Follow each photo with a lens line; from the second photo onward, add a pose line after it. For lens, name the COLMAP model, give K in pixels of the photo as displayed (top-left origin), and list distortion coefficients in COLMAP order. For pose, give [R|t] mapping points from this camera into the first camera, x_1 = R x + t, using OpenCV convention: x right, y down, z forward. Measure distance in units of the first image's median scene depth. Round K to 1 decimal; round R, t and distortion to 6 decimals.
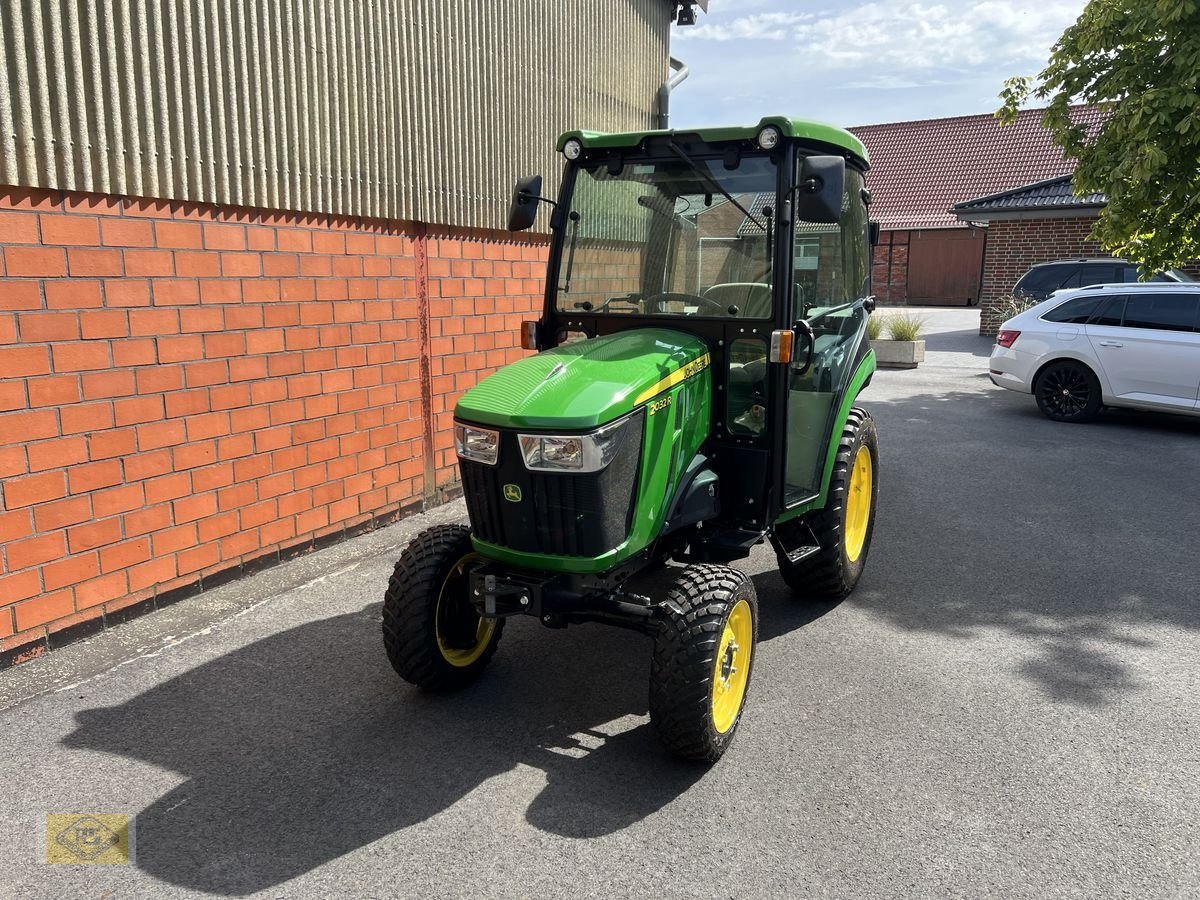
lens RADIAL K [[898.8, 0, 603.1], [0, 898.8, 460.2], [0, 0, 1]] dist [0.043187, -0.049379]
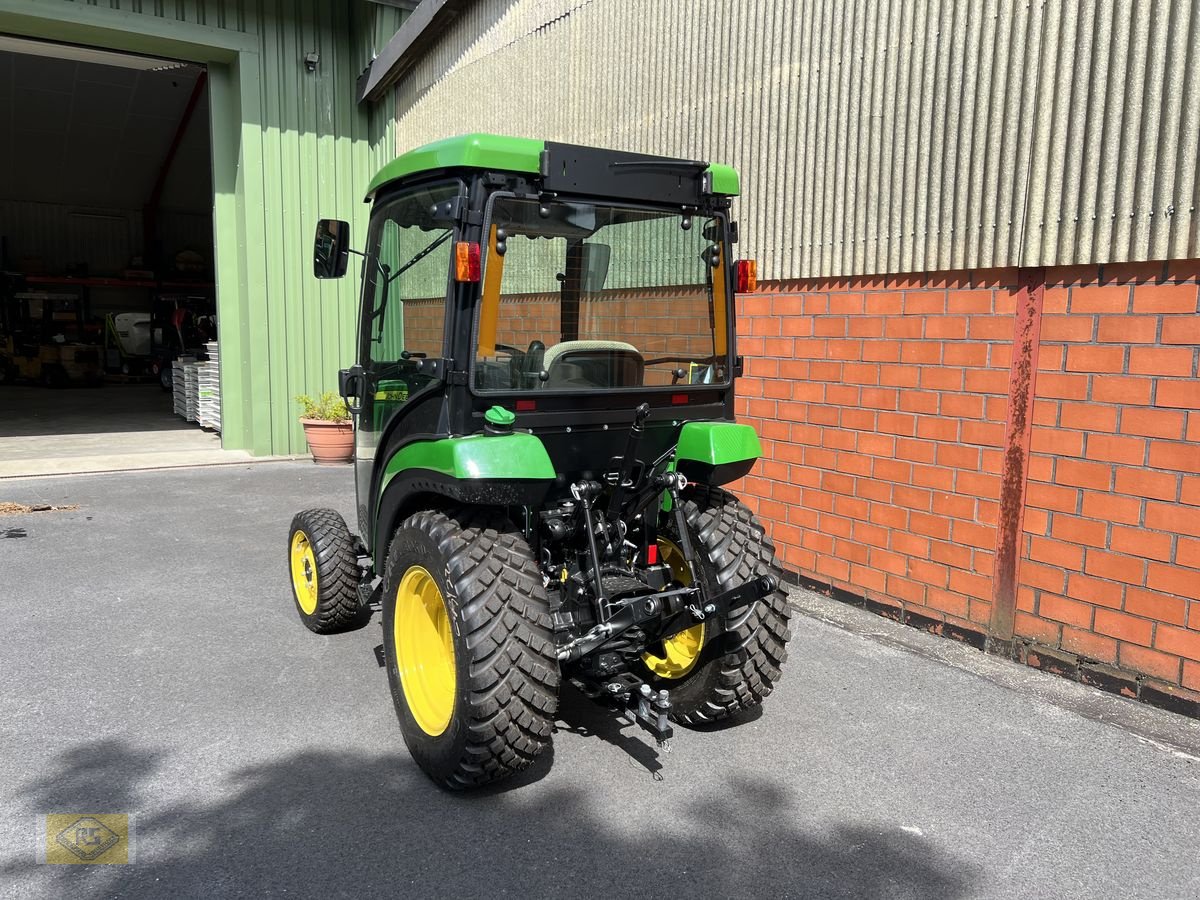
lens RADIAL K [[898.8, 0, 591.9], [0, 898.8, 452.3], [0, 0, 1]] dist [0.043187, -0.049379]
pose [[-0.517054, 0.102032, -0.849850, 0.815319], [-0.193514, 0.953229, 0.232178, -0.291971], [0.833791, 0.284507, -0.473126, 1.435844]]
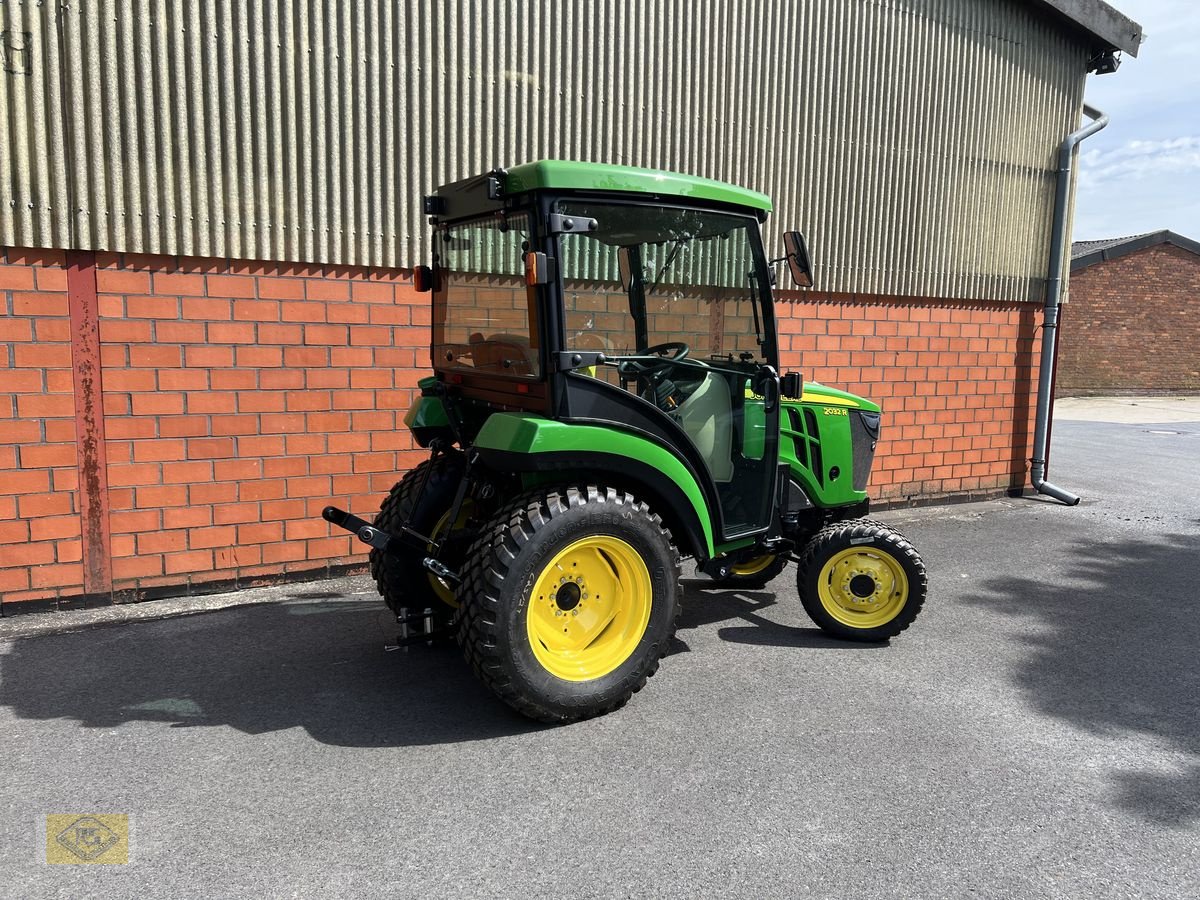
lens RADIAL K [[898.8, 0, 606.7], [0, 898.8, 448.6], [0, 0, 1]] dist [0.043187, -0.049379]
pose [[0.828048, 0.086073, -0.554011, 0.450237], [-0.130250, 0.990643, -0.040767, 0.015924], [0.545318, 0.105917, 0.831510, -0.039546]]
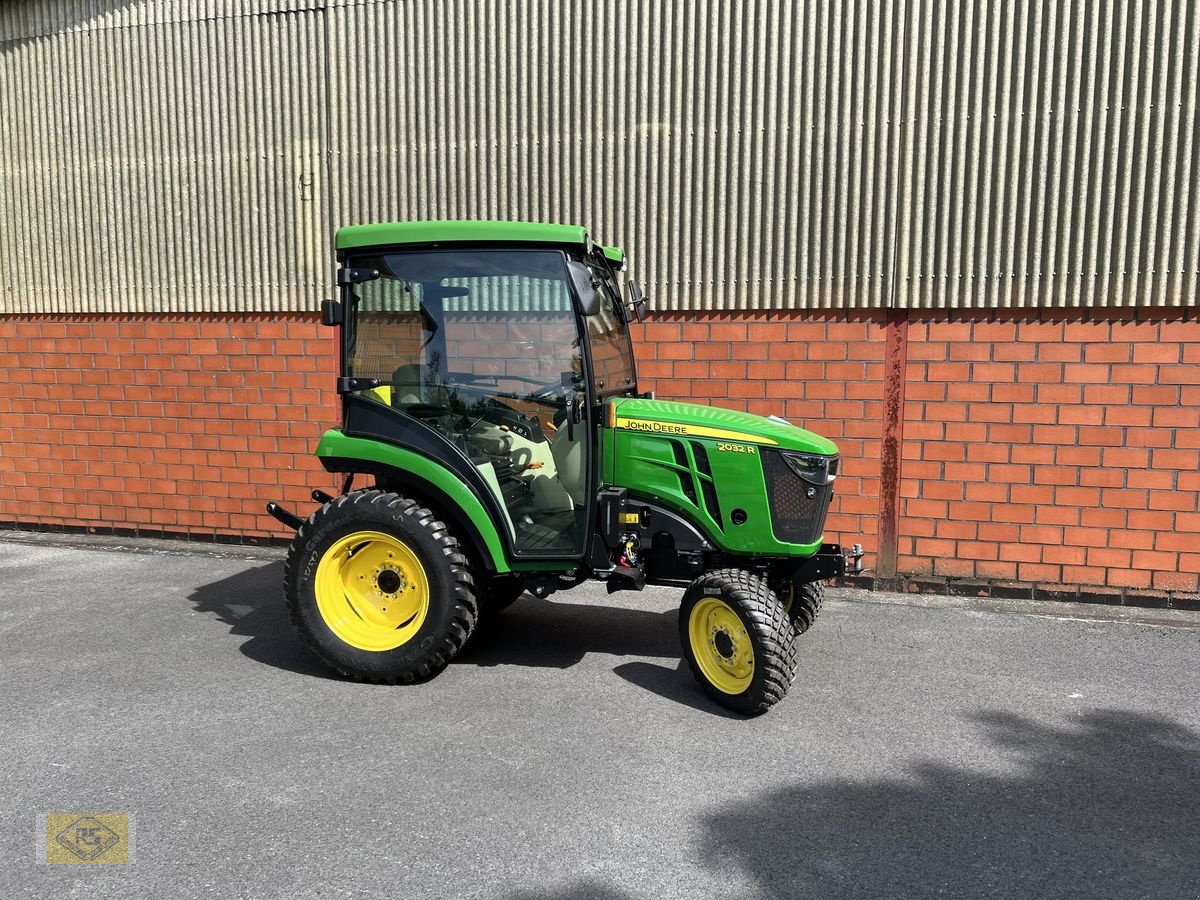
lens RADIAL K [[898.8, 0, 605.9], [0, 898.8, 453.0], [0, 0, 1]] dist [0.043187, -0.049379]
pose [[0.182248, 0.105663, -0.977559, 0.992816], [-0.204521, 0.976537, 0.067424, -0.137783], [0.961747, 0.187644, 0.199583, 0.667725]]
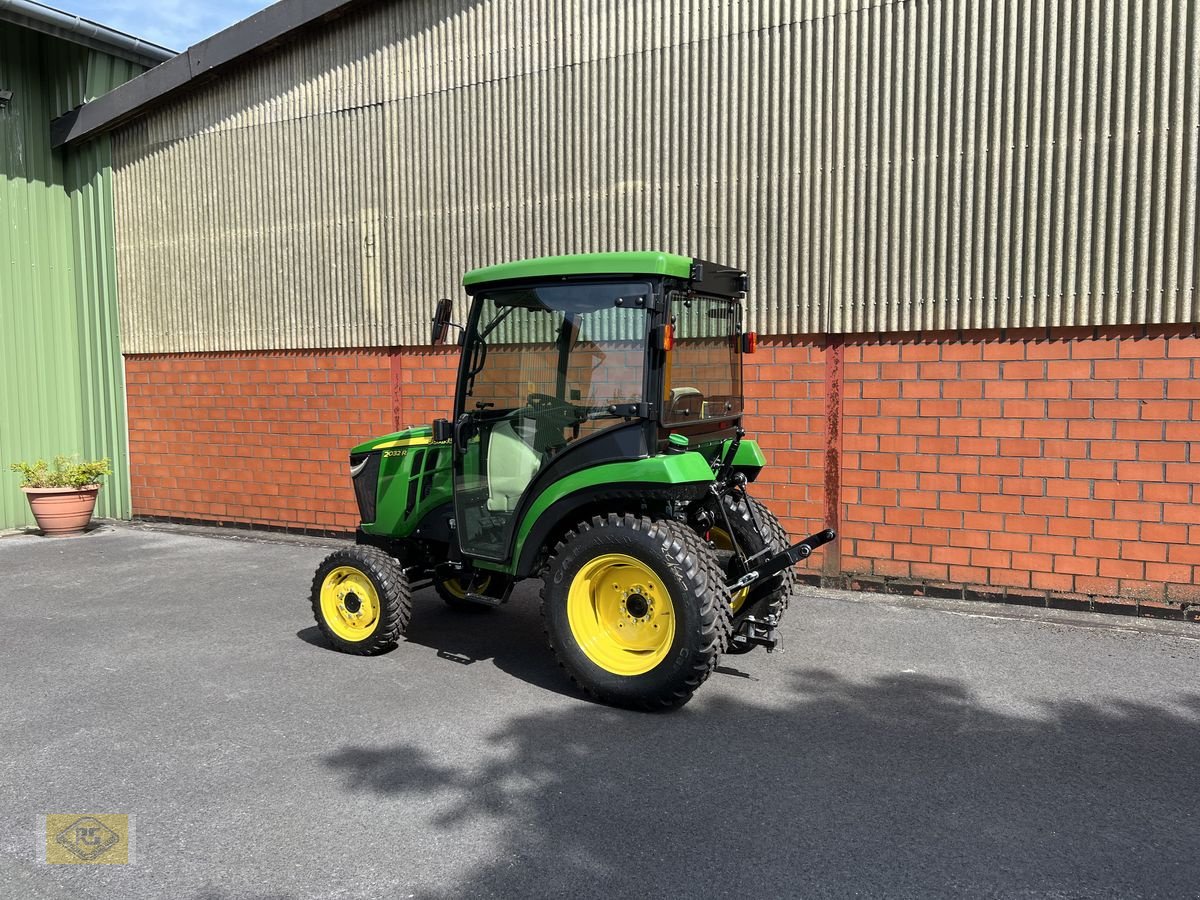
lens RADIAL K [[898.8, 0, 591.6], [0, 898.8, 447.5], [0, 0, 1]] dist [0.043187, -0.049379]
pose [[-0.033633, 0.074162, -0.996679, 1.257978], [-0.194131, 0.977765, 0.079306, -0.200999], [0.980399, 0.196153, -0.018488, 0.982164]]
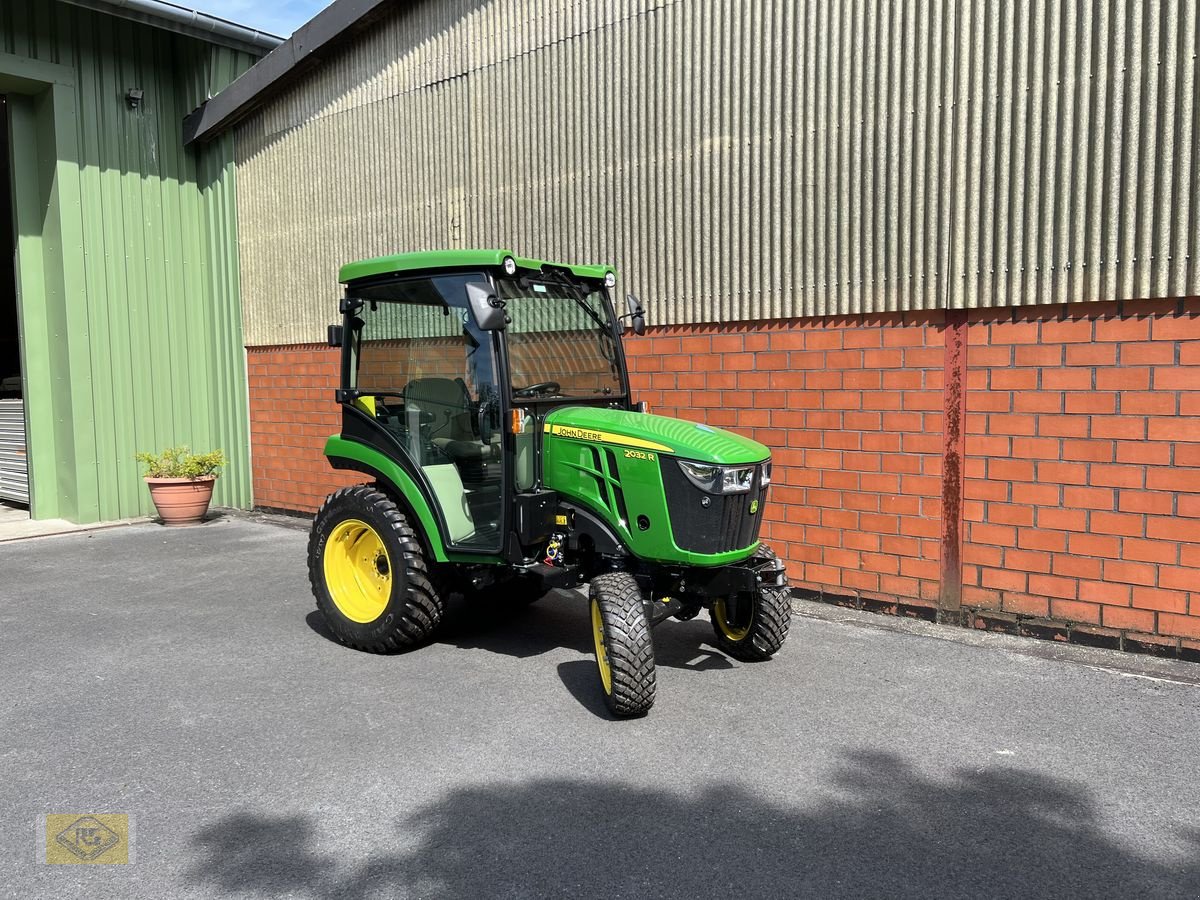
lens RADIAL K [[898.8, 0, 604.9], [0, 898.8, 447.5], [0, 0, 1]] dist [0.043187, -0.049379]
pose [[-0.236668, 0.078812, -0.968389, 1.032419], [-0.186137, 0.974565, 0.124805, -0.229380], [0.953594, 0.209790, -0.215979, 1.165996]]
